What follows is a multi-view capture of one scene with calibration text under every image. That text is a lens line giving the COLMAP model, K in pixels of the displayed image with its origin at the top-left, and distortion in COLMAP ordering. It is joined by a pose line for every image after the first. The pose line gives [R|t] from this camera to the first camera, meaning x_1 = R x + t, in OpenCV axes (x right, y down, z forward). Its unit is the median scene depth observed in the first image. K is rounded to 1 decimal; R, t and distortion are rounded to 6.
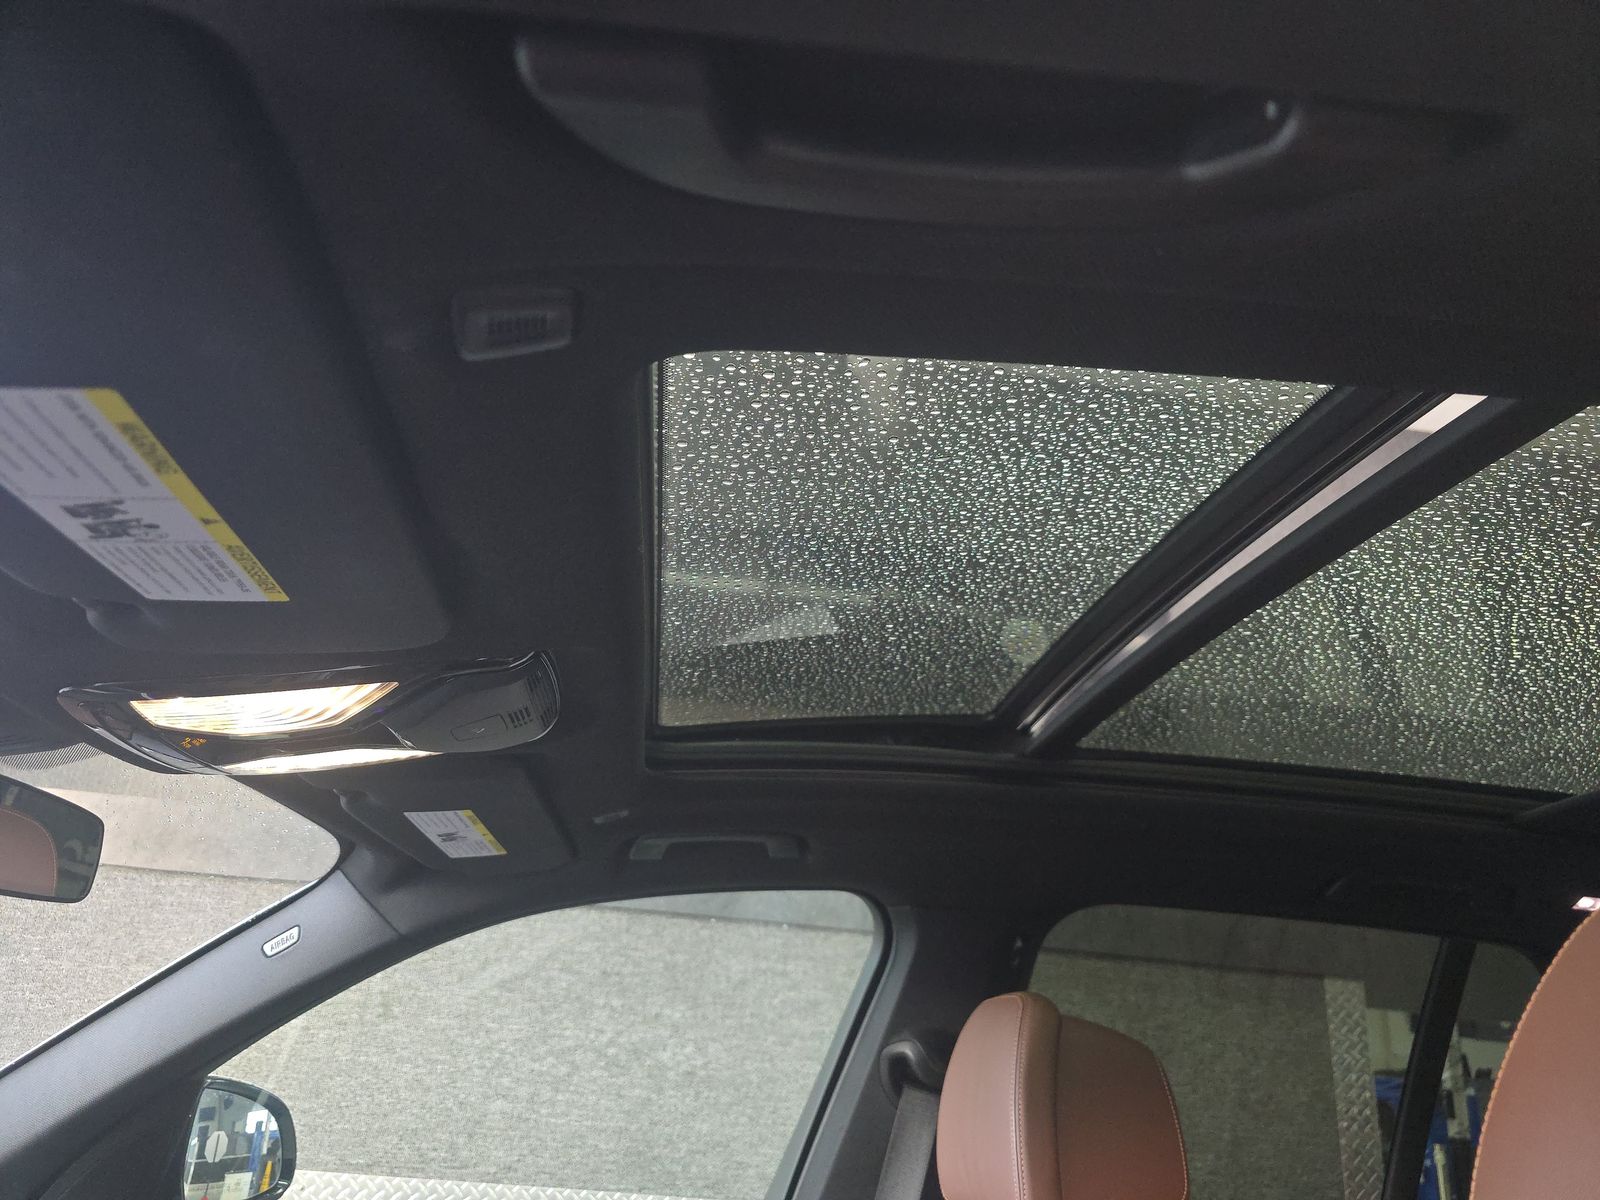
lens RADIAL K [[1077.4, 0, 781.9], [0, 1077.4, 598.0], [0, 0, 1]] dist [0.011074, -0.003592]
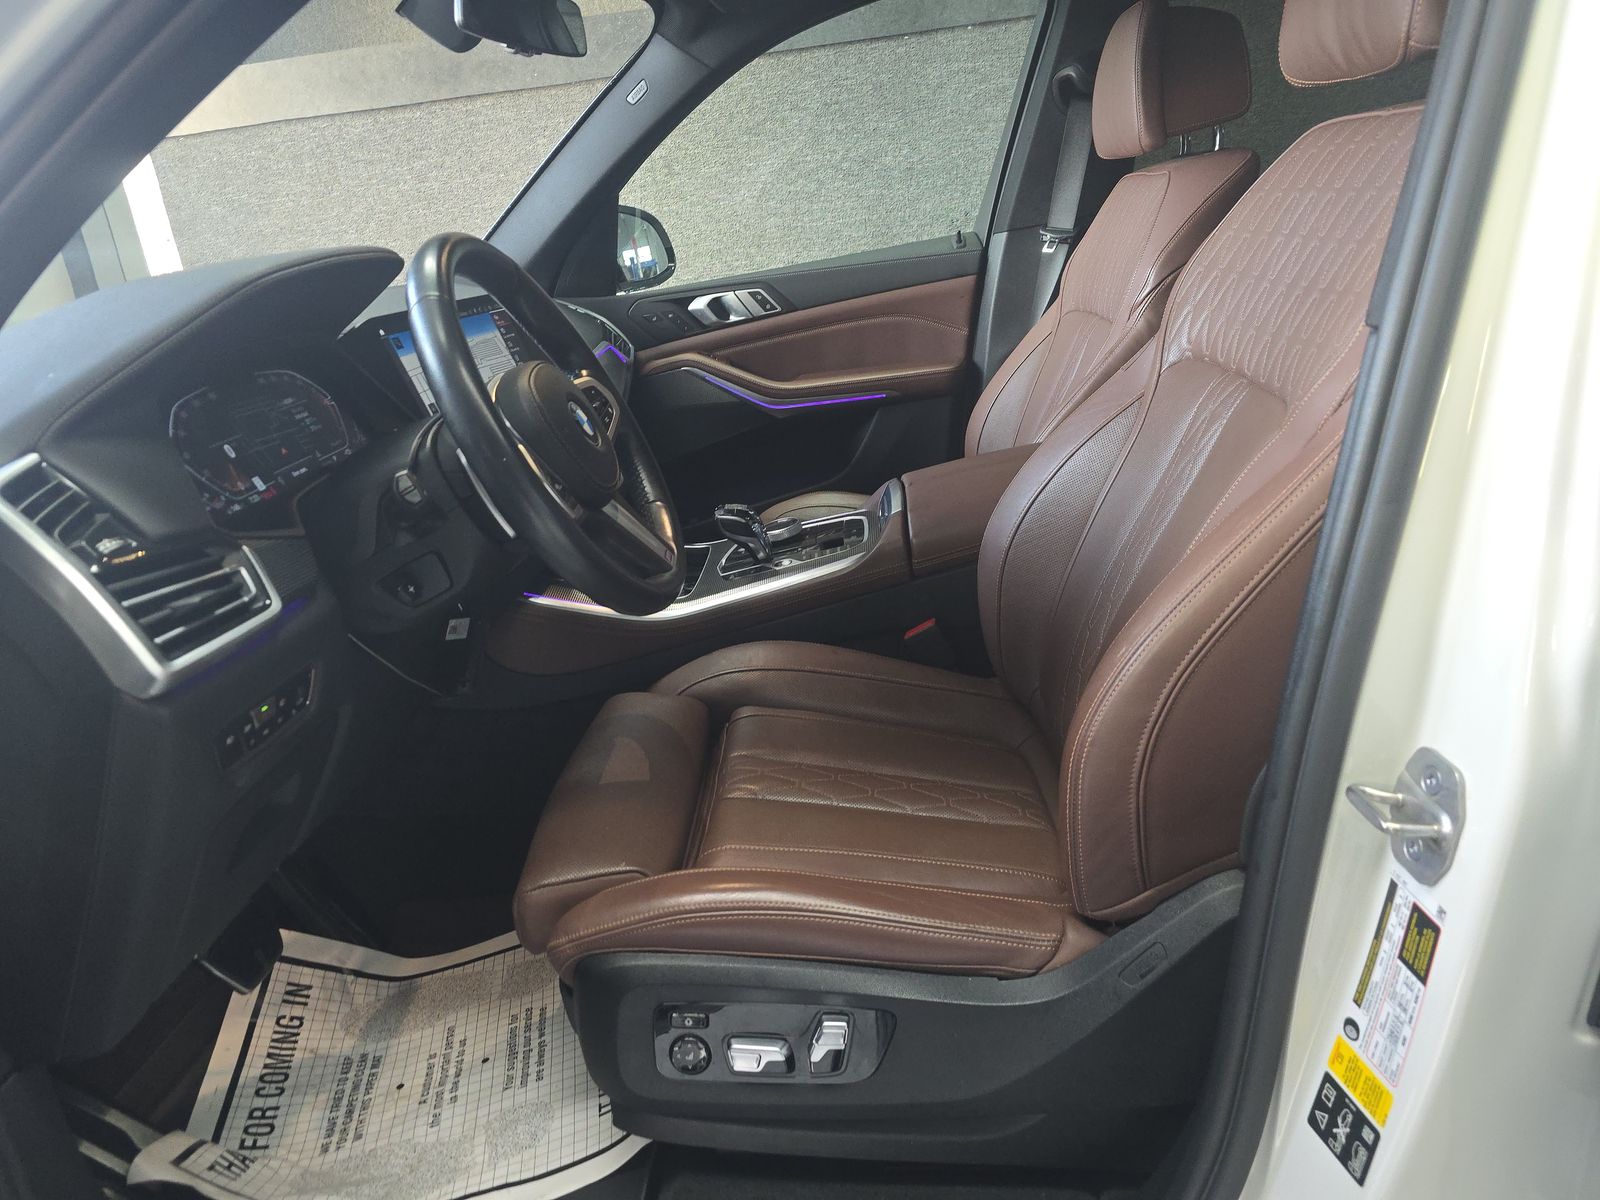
lens RADIAL K [[1002.3, 0, 802.8], [0, 1002.3, 578.6], [0, 0, 1]] dist [0.000493, -0.001016]
pose [[0.967251, -0.125579, -0.220582, -0.007421], [0.243089, 0.708364, 0.662668, -0.029524], [0.073035, -0.694587, 0.715692, -0.186753]]
